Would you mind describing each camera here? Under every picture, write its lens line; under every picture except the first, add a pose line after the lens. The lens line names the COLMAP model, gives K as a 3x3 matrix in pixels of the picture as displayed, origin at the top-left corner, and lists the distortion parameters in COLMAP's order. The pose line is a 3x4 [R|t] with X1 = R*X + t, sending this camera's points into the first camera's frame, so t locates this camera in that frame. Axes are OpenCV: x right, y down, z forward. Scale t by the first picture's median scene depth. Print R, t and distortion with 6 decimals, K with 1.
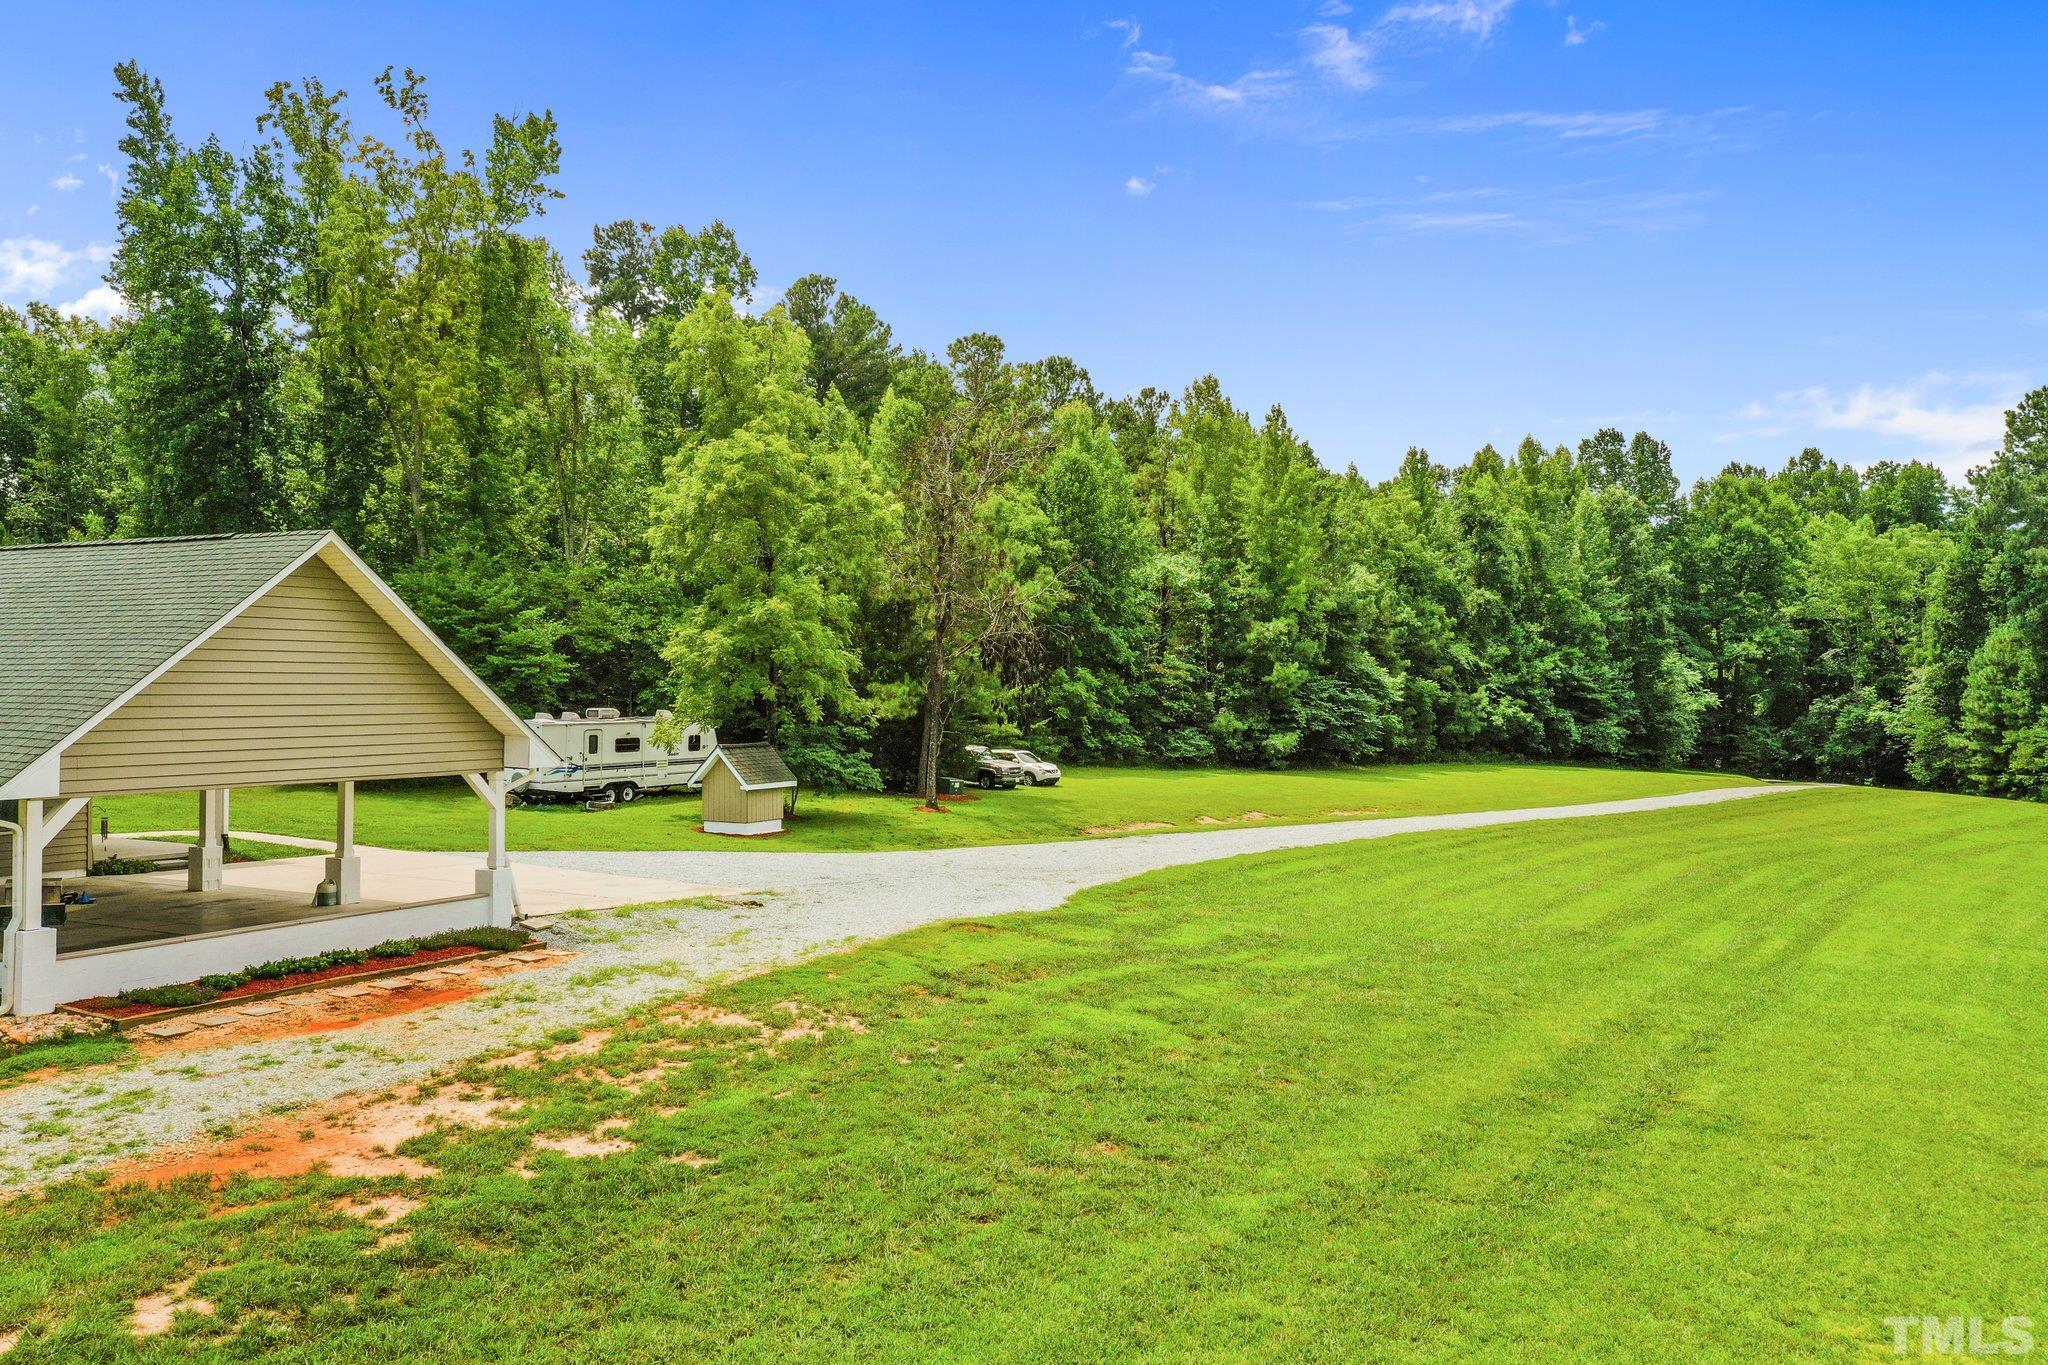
lens RADIAL K [[1610.0, 0, 1024.7], [0, 1610.0, 673.3], [0, 0, 1]] dist [0.001014, 0.002887]
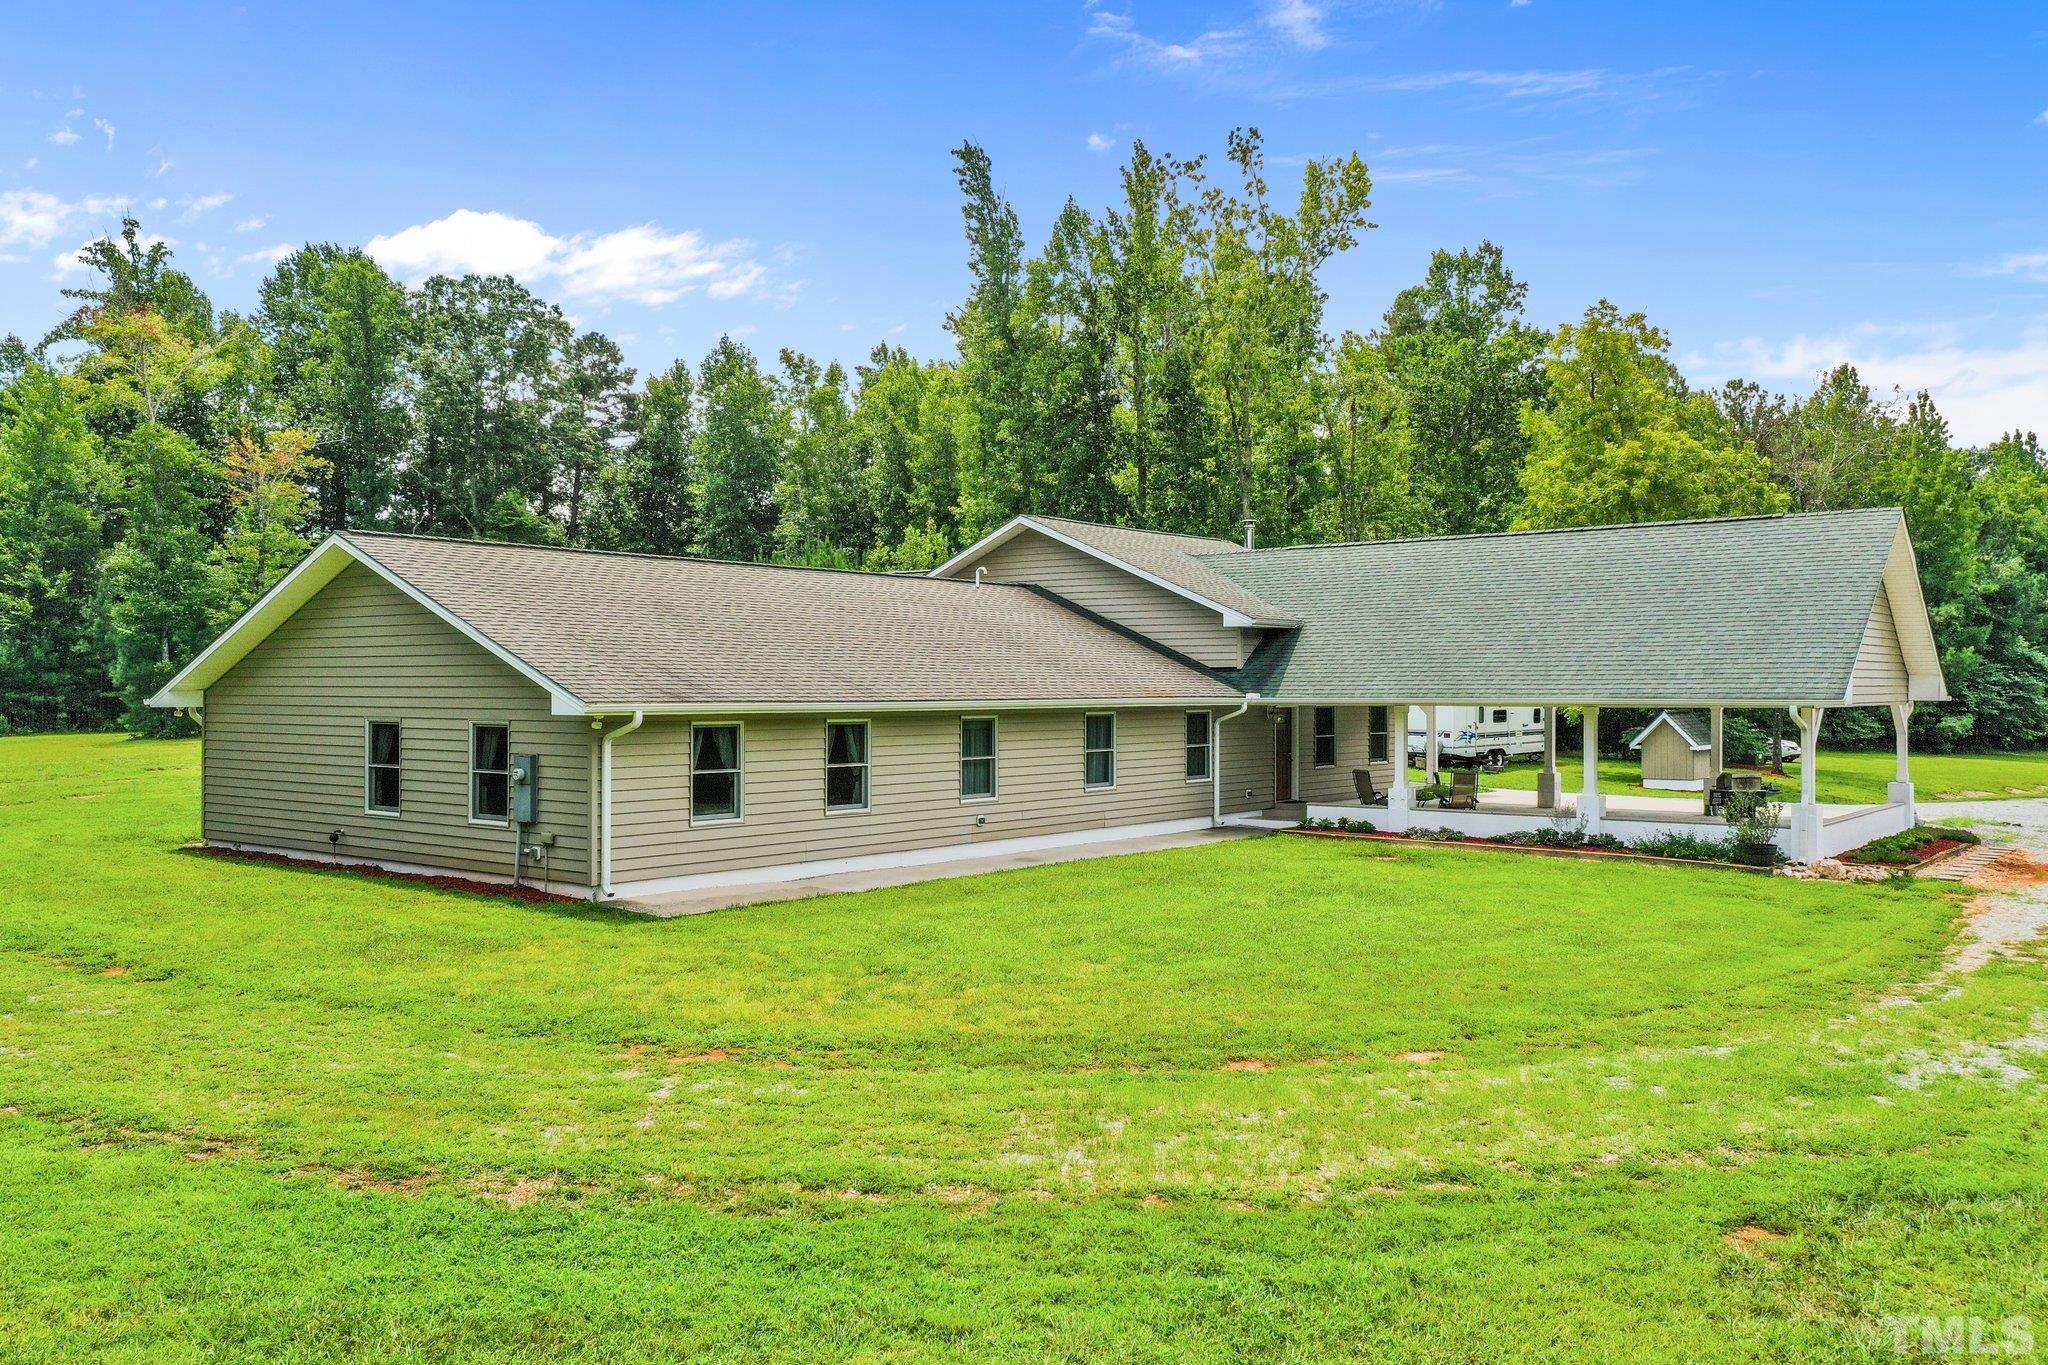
lens RADIAL K [[1621.6, 0, 1019.4], [0, 1621.6, 672.5], [0, 0, 1]] dist [0.019328, 0.000796]
pose [[0.984192, -0.008589, -0.176896, -0.429212], [0.007721, 0.999955, -0.005599, 0.020386], [0.176936, 0.004145, 0.984214, -0.197250]]
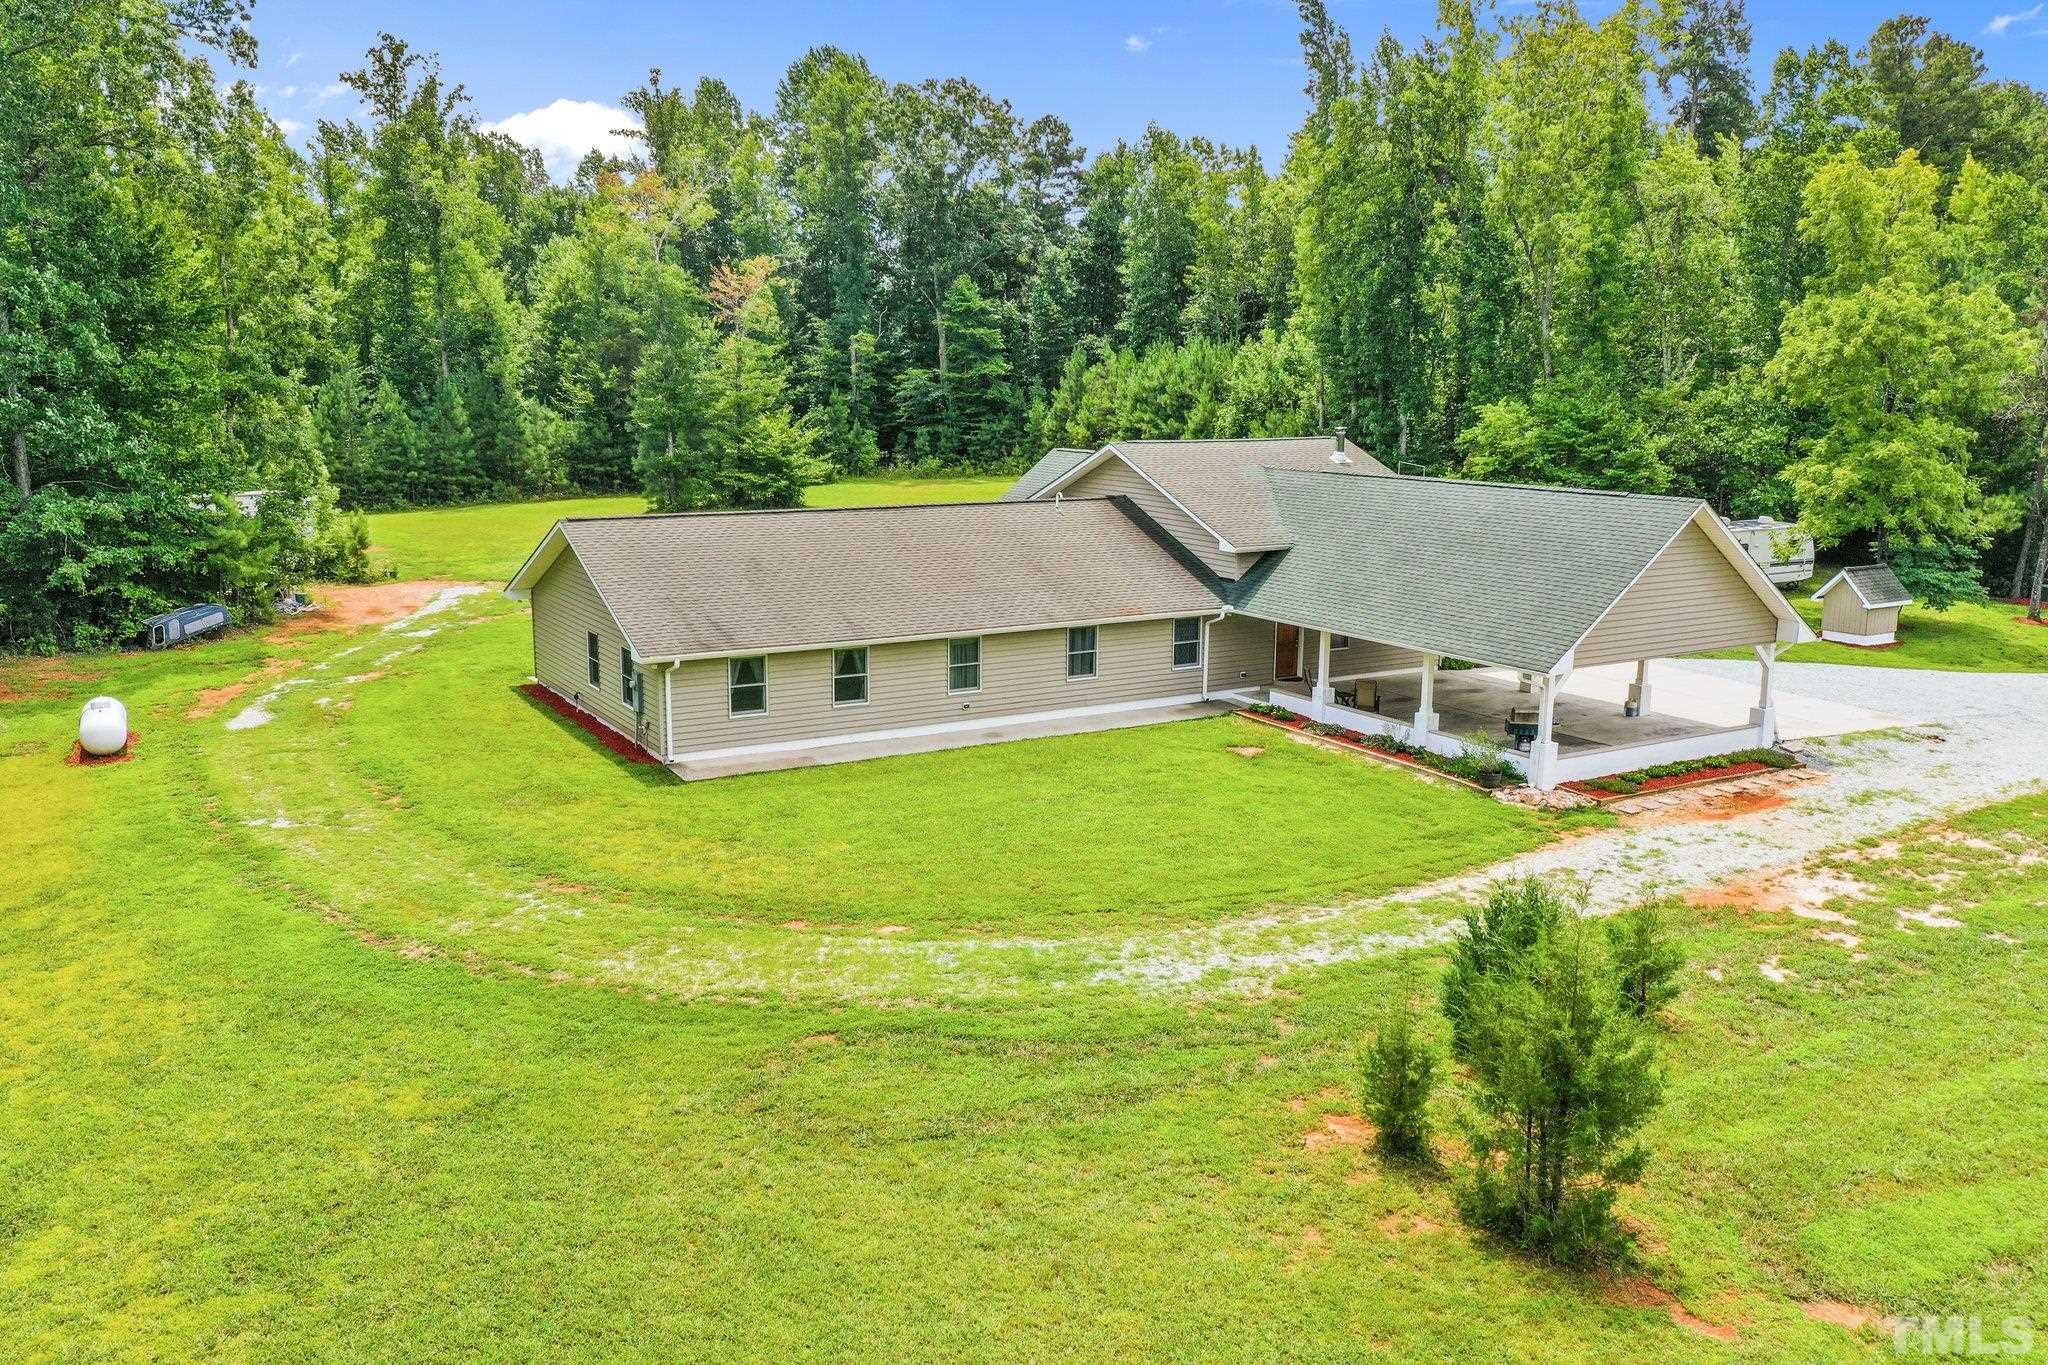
lens RADIAL K [[1665.3, 0, 1027.2], [0, 1665.3, 651.9], [0, 0, 1]] dist [0.011635, 0.007958]
pose [[0.856570, 0.085482, -0.508901, -0.074391], [0.004925, 0.984785, 0.173708, -0.110362], [0.516007, -0.151300, 0.843116, -0.350727]]
